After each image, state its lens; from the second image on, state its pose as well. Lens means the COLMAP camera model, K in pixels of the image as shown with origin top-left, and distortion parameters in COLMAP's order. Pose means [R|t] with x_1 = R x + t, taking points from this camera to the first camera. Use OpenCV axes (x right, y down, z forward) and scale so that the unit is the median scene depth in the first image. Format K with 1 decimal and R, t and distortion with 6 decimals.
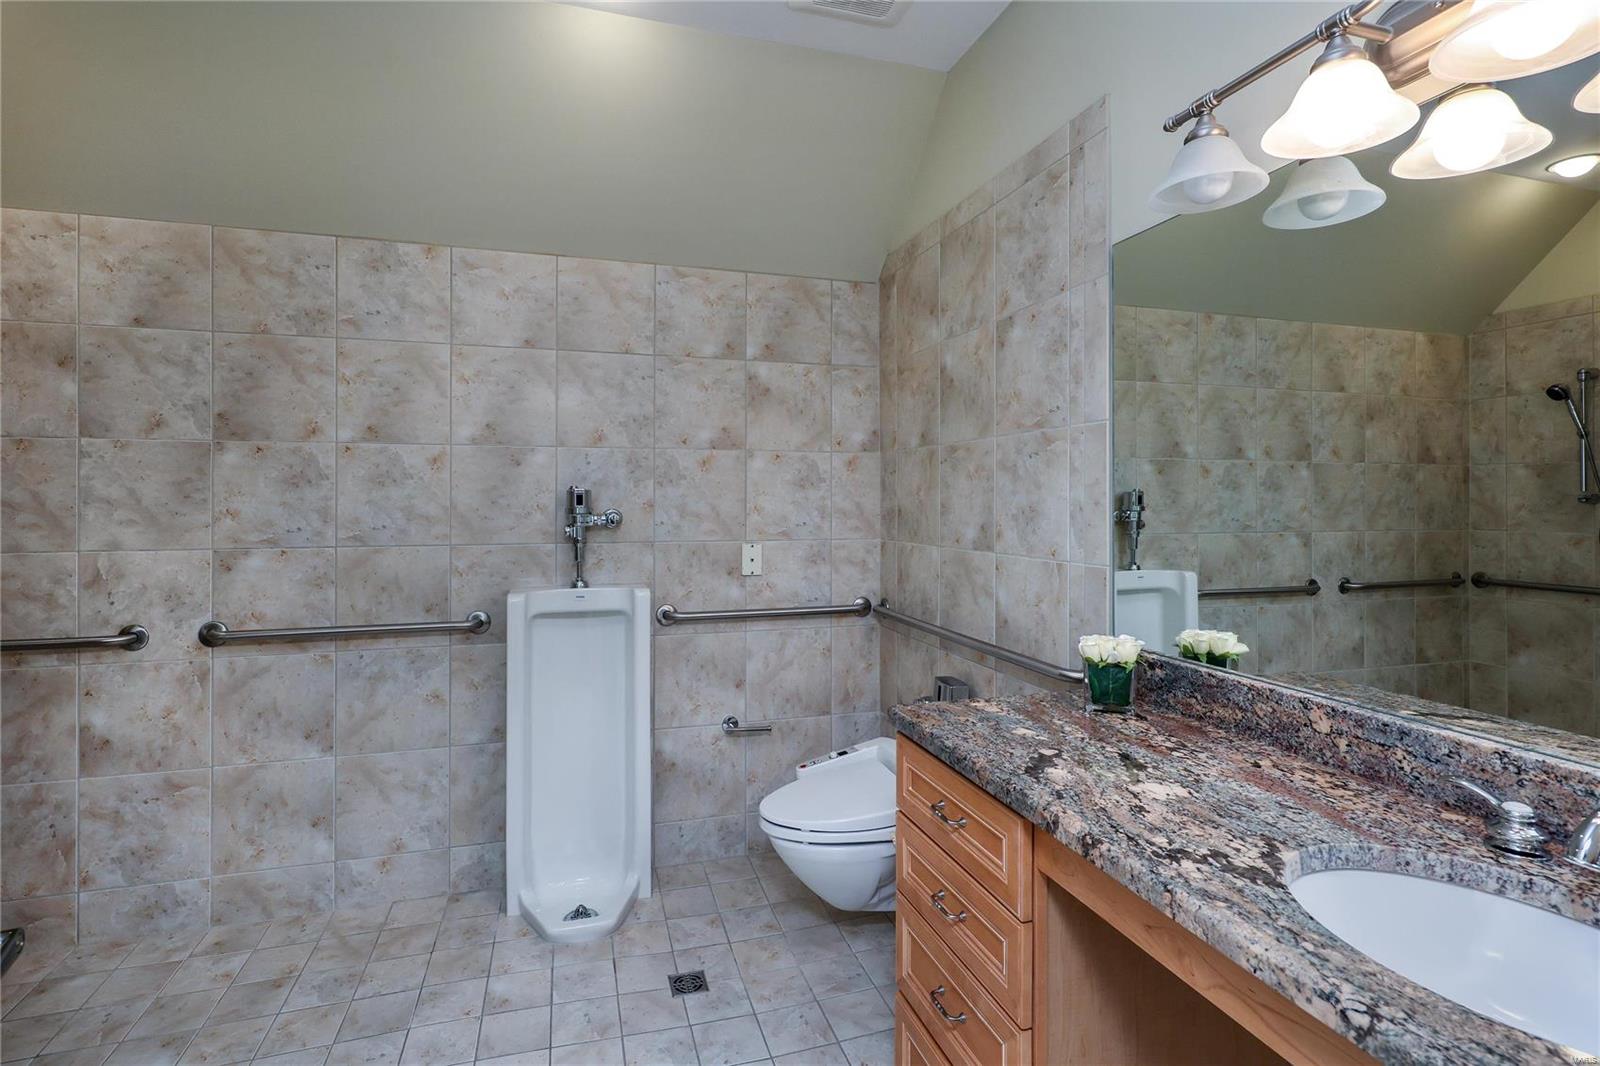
lens RADIAL K [[762.4, 0, 796.3], [0, 762.4, 498.7], [0, 0, 1]] dist [0.000204, -0.000216]
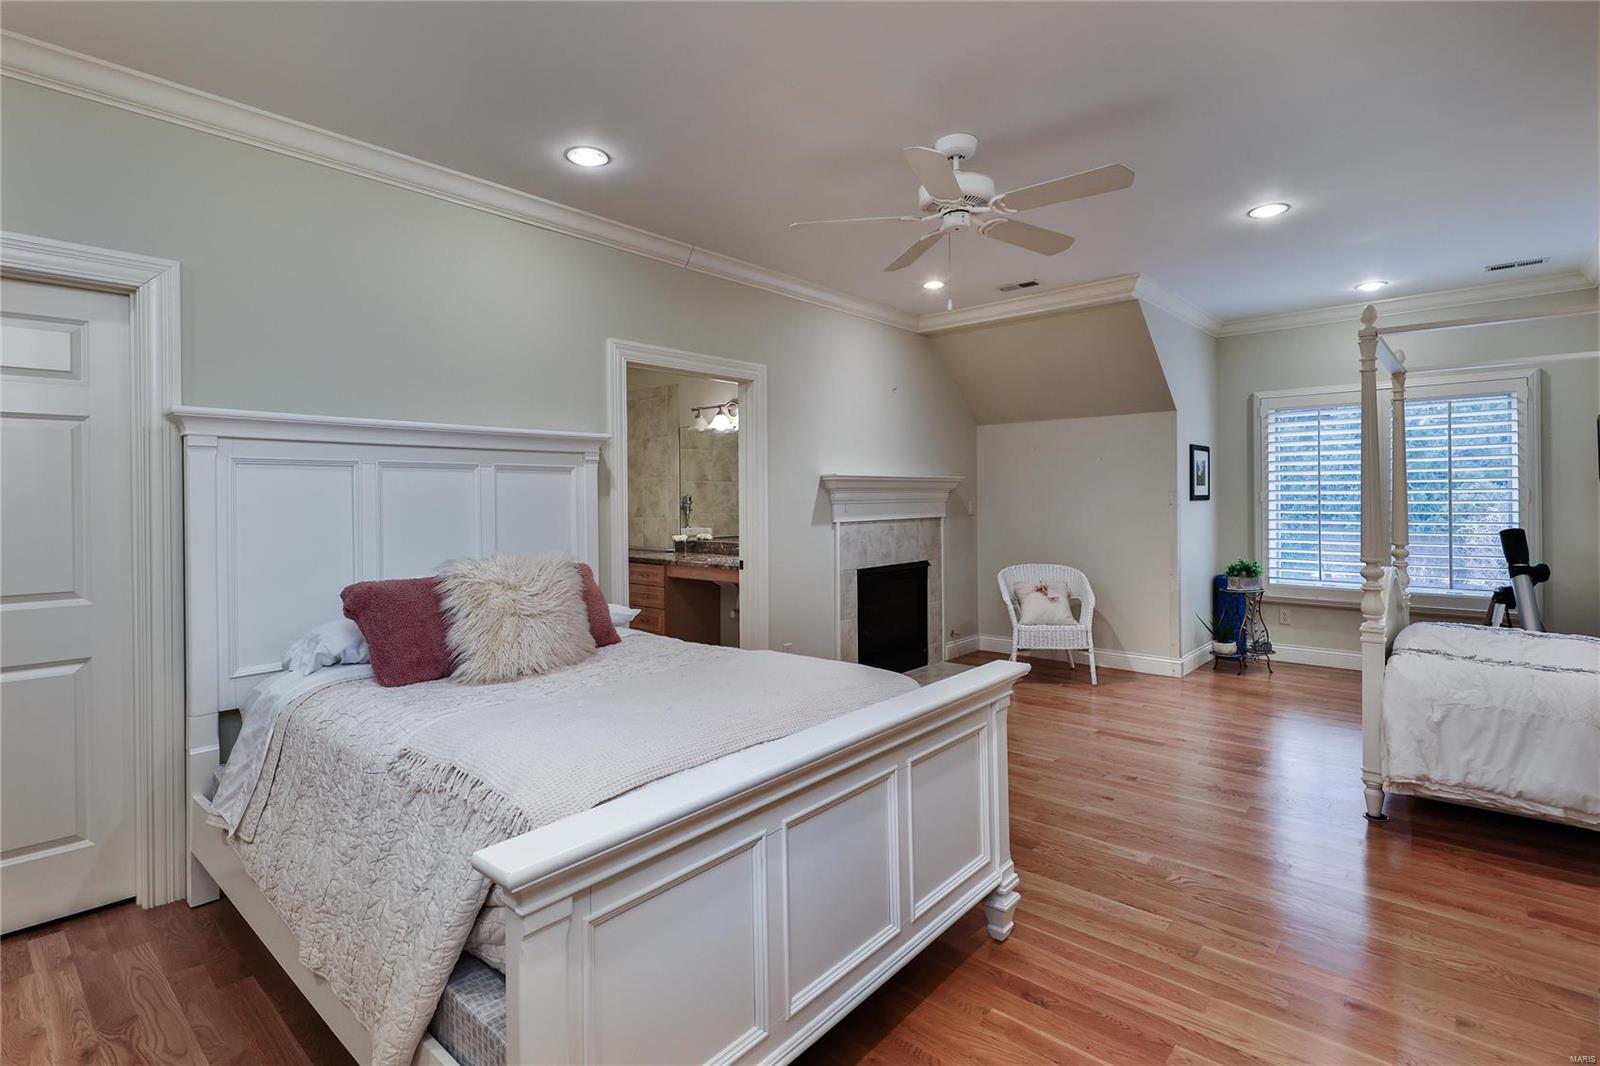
lens RADIAL K [[762.4, 0, 798.4], [0, 762.4, 495.6], [0, 0, 1]] dist [0.000204, -0.000216]
pose [[0.852133, -0.004285, 0.523307, -0.780071], [0.005604, 0.999984, -0.000938, -0.006908], [-0.523295, 0.003732, 0.852144, -1.852773]]
